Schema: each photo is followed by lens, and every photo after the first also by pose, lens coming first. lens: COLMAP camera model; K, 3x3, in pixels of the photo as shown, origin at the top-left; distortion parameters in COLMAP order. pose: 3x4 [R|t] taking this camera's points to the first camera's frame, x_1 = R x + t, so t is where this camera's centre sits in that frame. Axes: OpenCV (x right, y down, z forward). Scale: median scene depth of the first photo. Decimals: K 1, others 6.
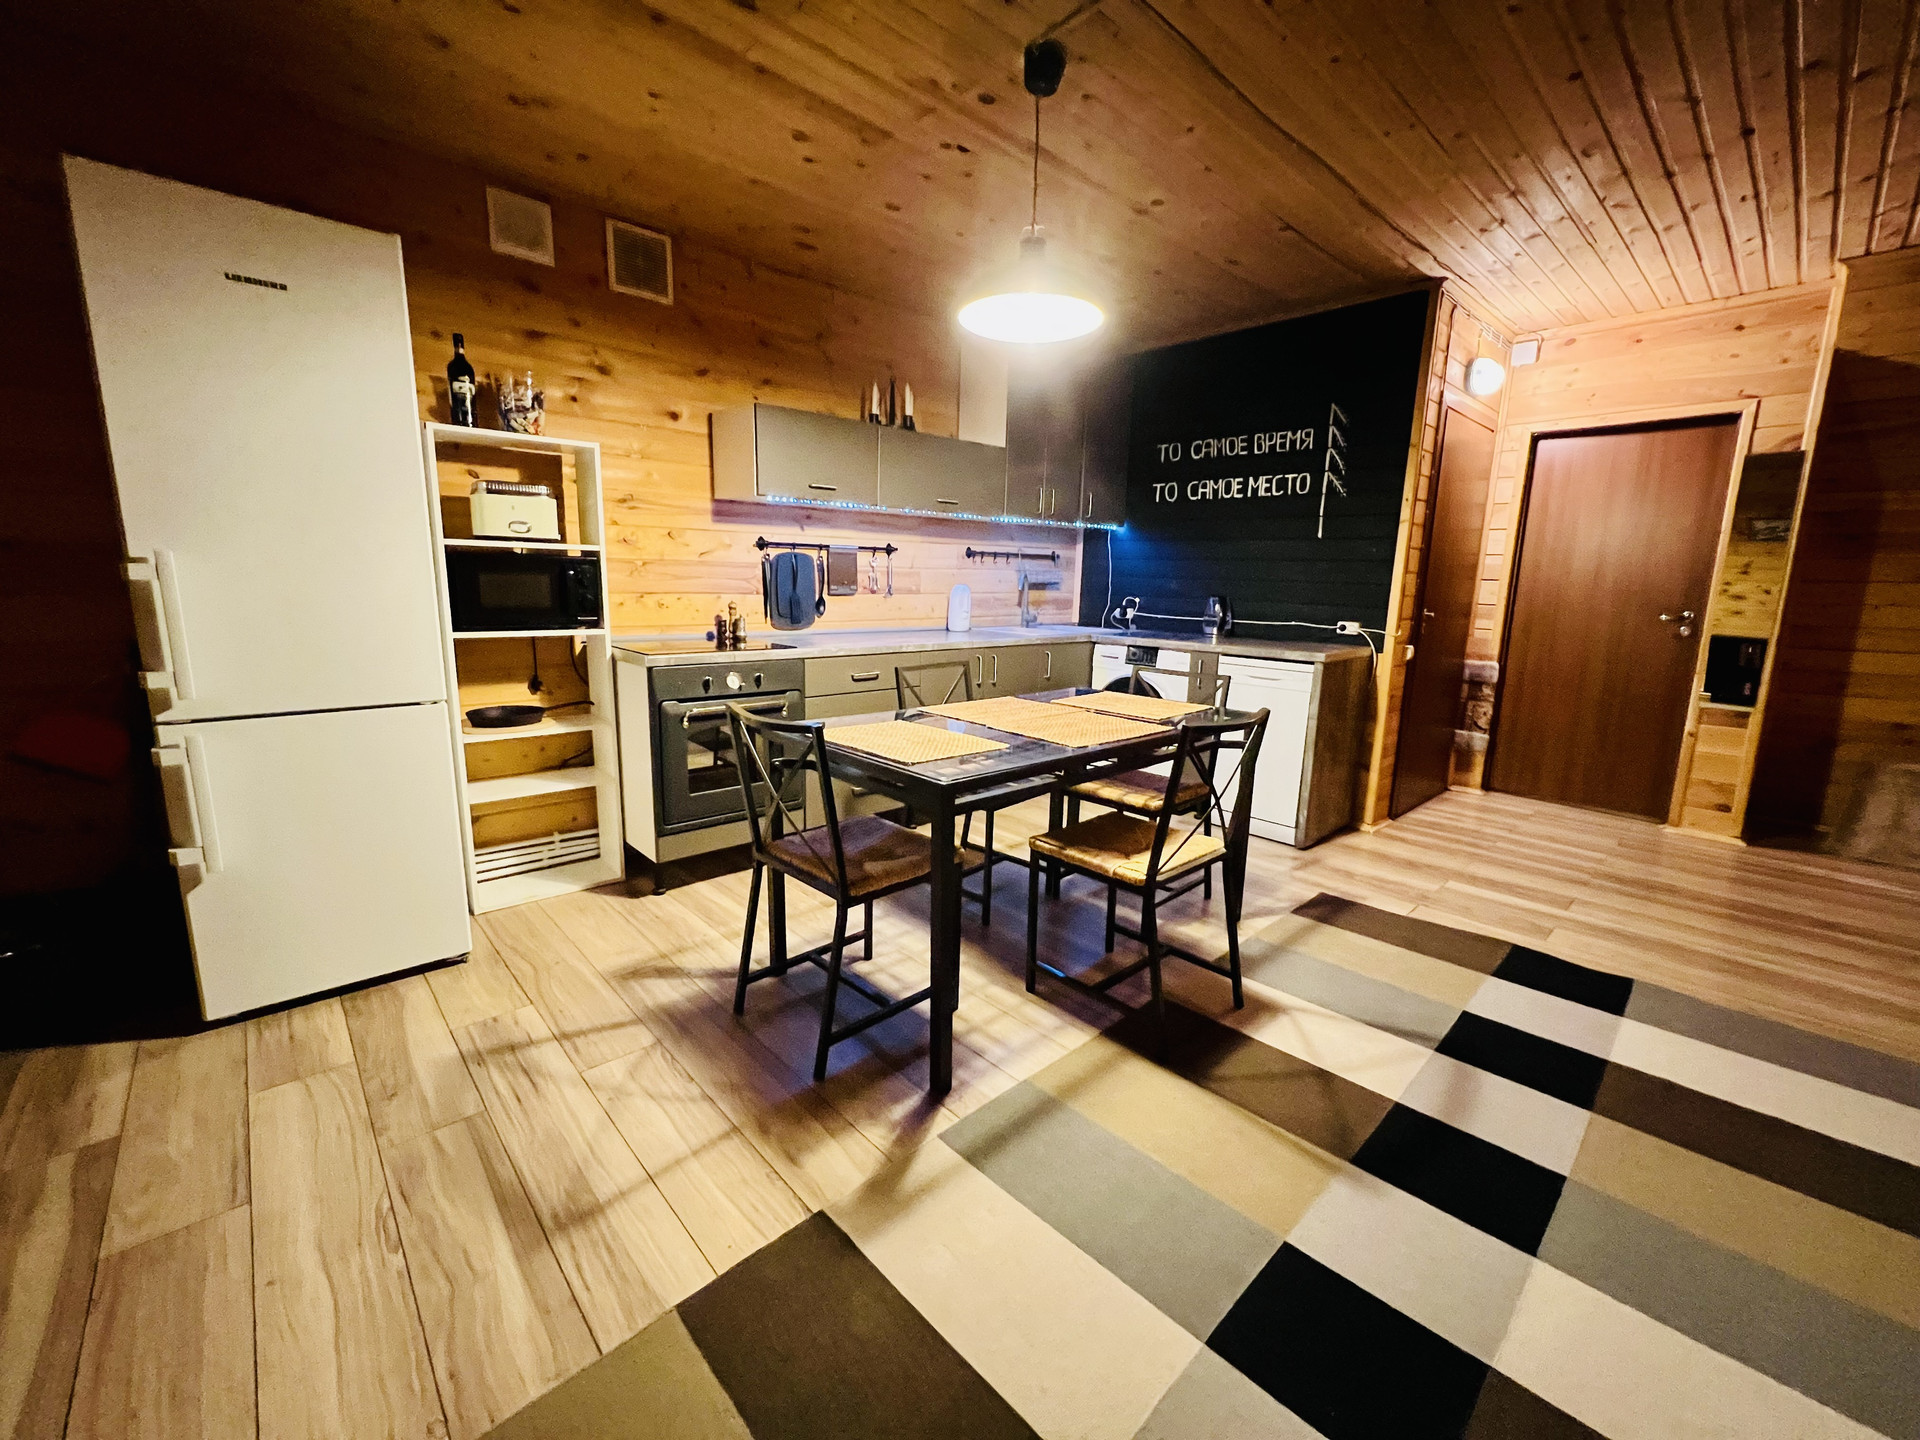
lens RADIAL K [[766.8, 0, 959.8], [0, 766.8, 717.0], [0, 0, 1]] dist [-0.002717, 0.000398]
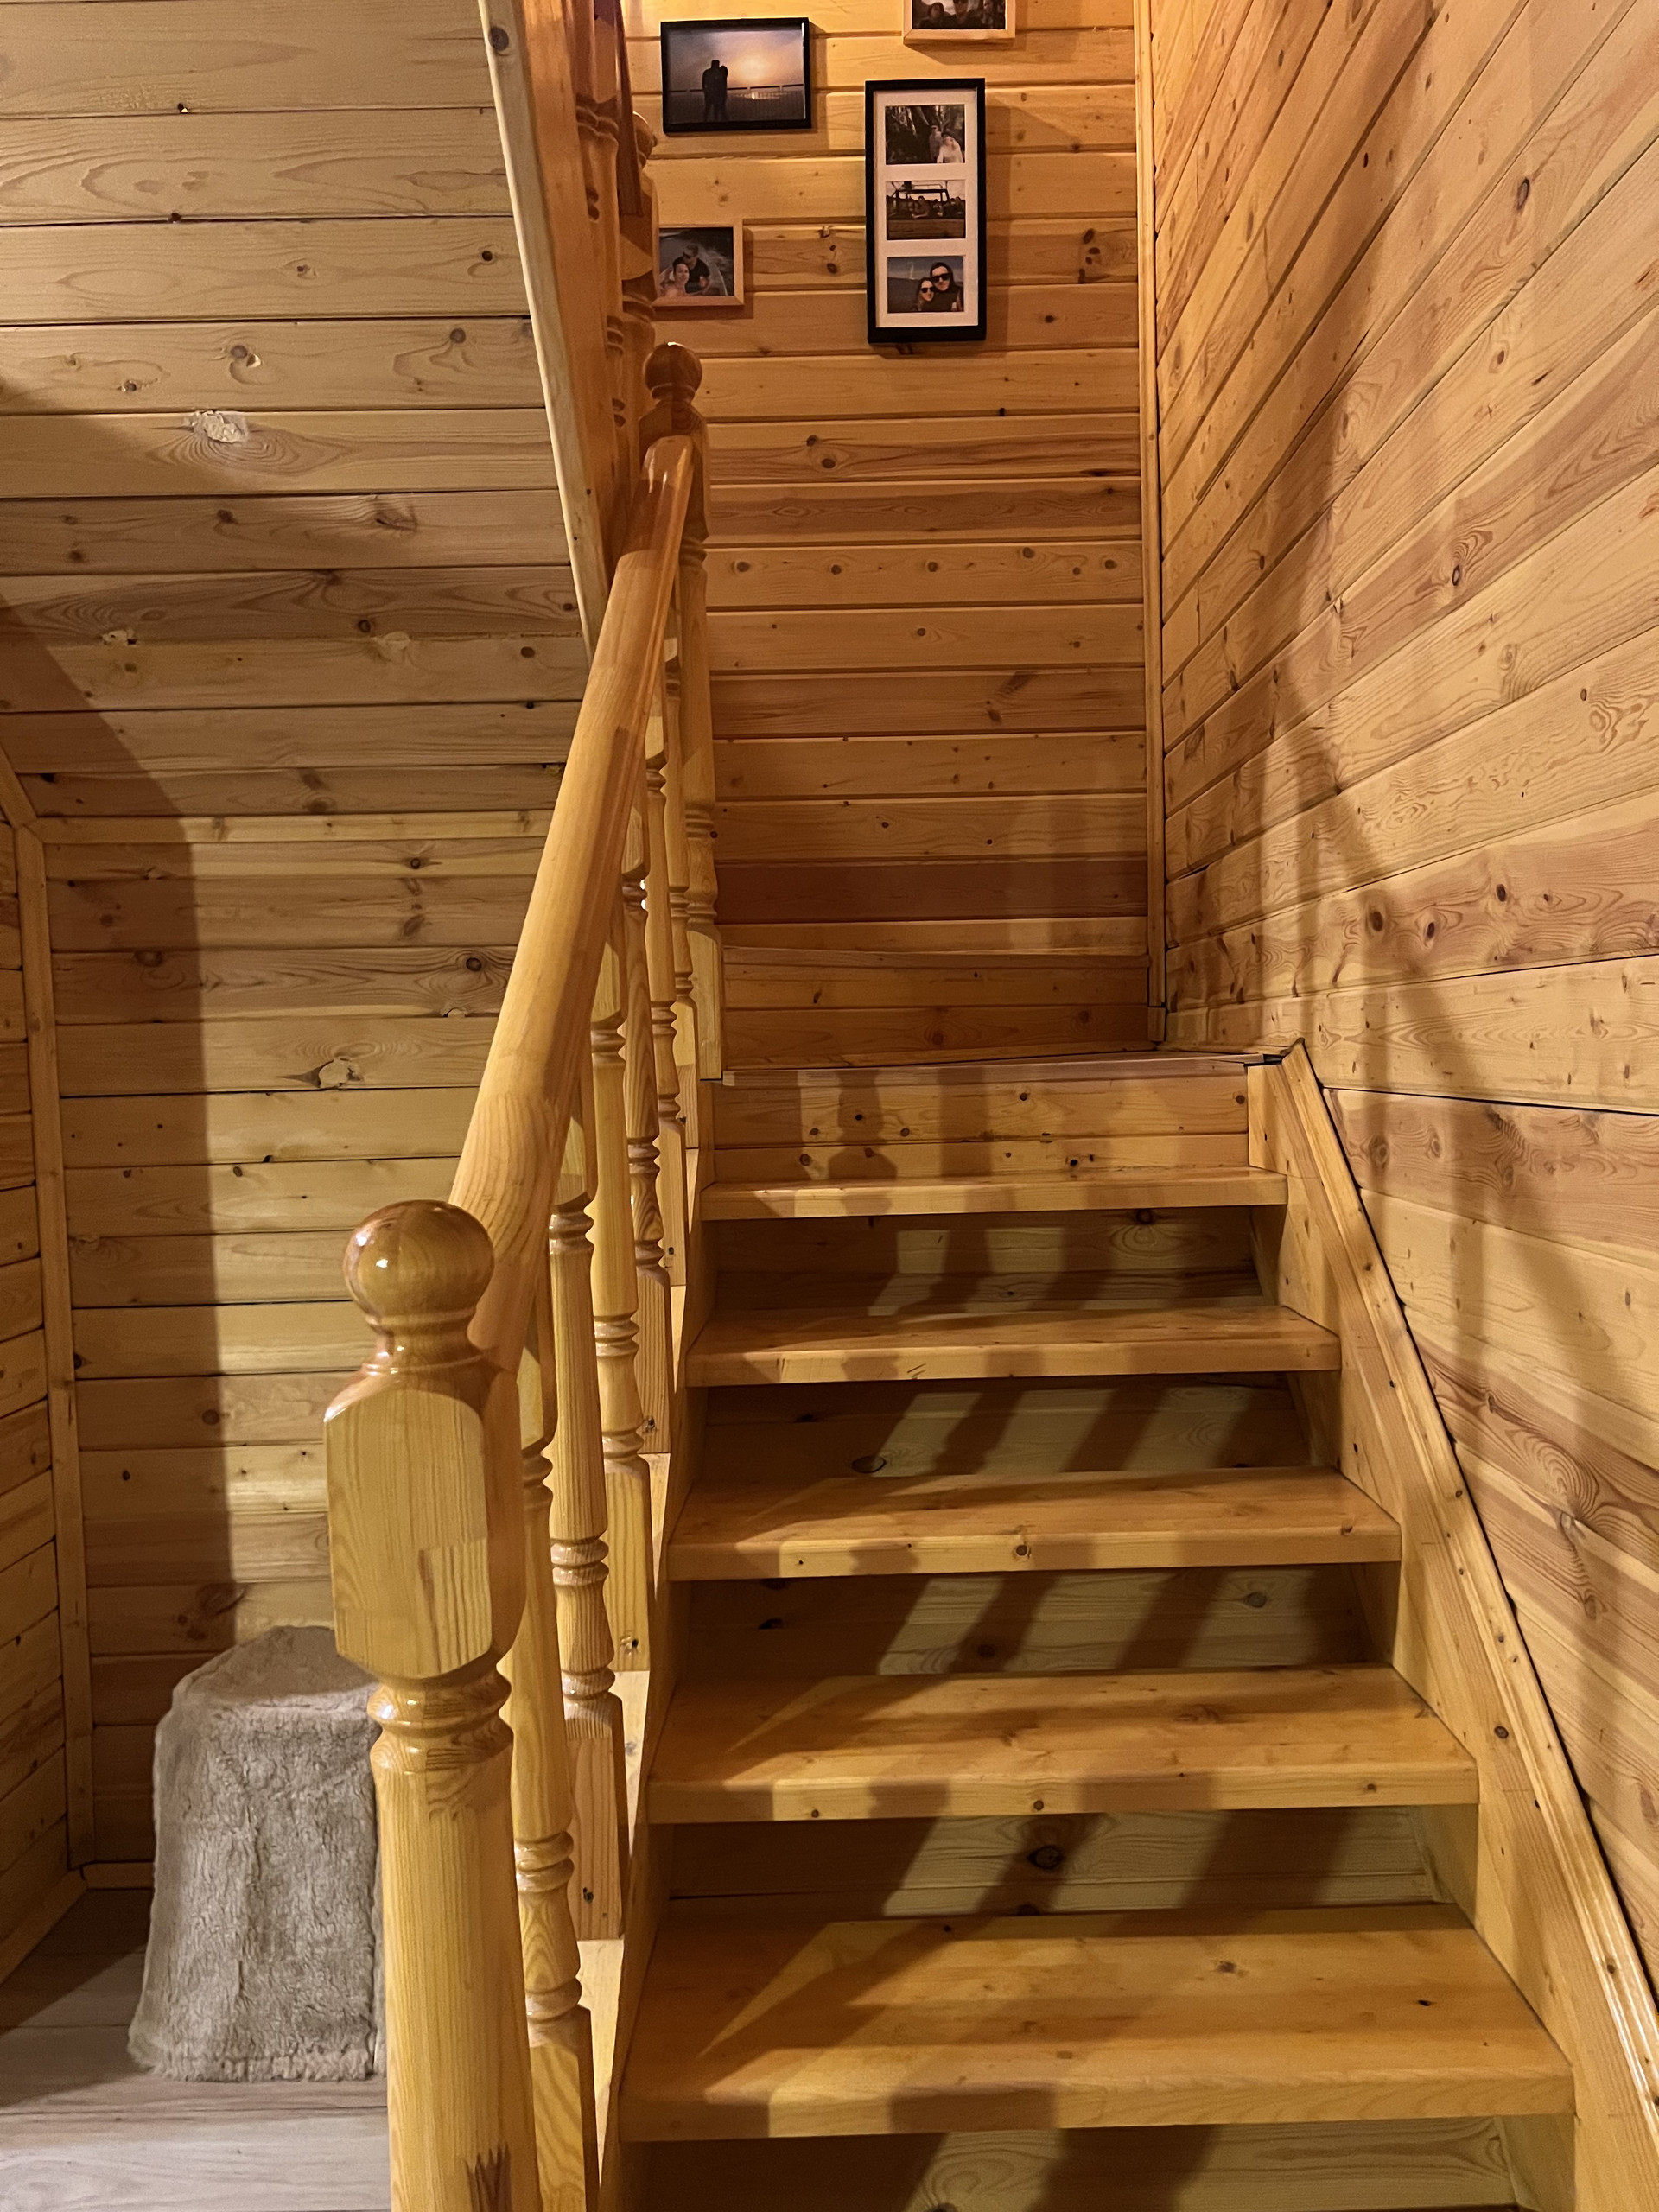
lens RADIAL K [[1650.5, 0, 831.5], [0, 1650.5, 1117.2], [0, 0, 1]] dist [0.052247, -0.057490]
pose [[0.680102, -0.059593, 0.730691, 1.132211], [0.160565, 0.984600, -0.069148, -0.099469], [-0.715318, 0.164351, 0.679197, 0.441706]]
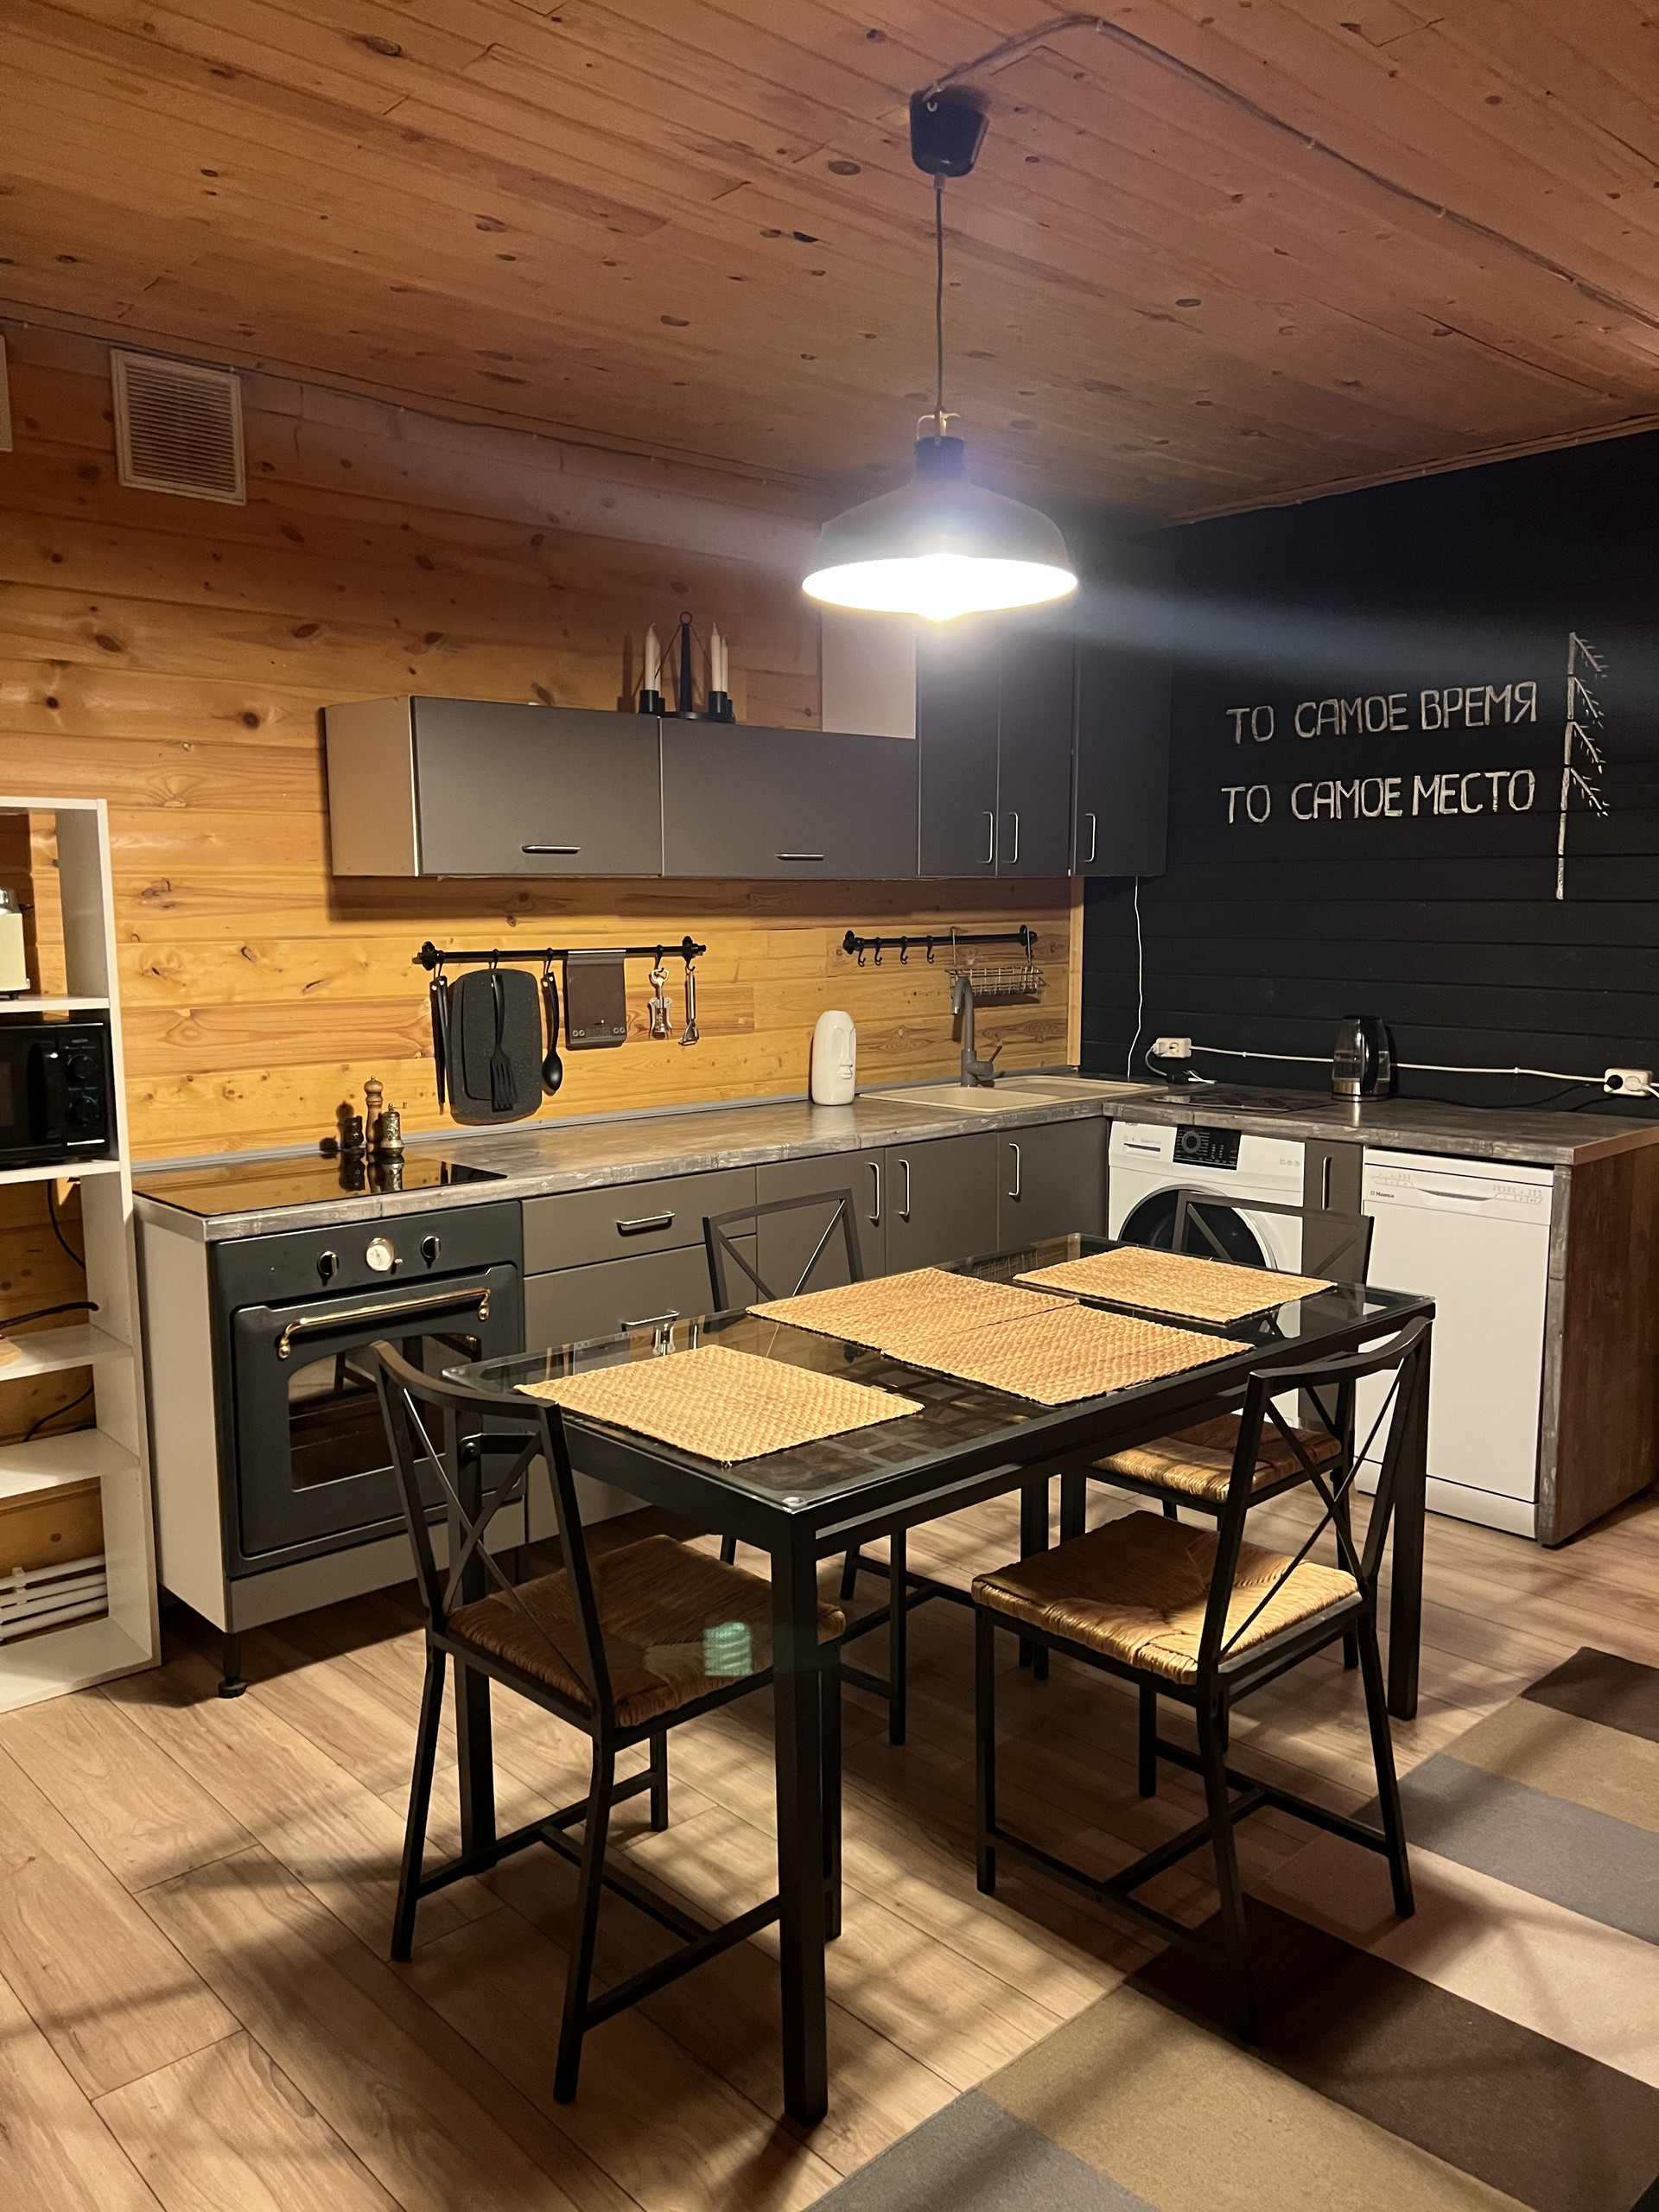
lens RADIAL K [[1650.5, 0, 855.4], [0, 1650.5, 1117.9], [0, 0, 1]] dist [0.052247, -0.057490]
pose [[0.999551, -0.029954, 0.000273, 0.017373], [0.029928, 0.998209, -0.051797, -0.071215], [0.001279, 0.051782, 0.998658, -0.084427]]
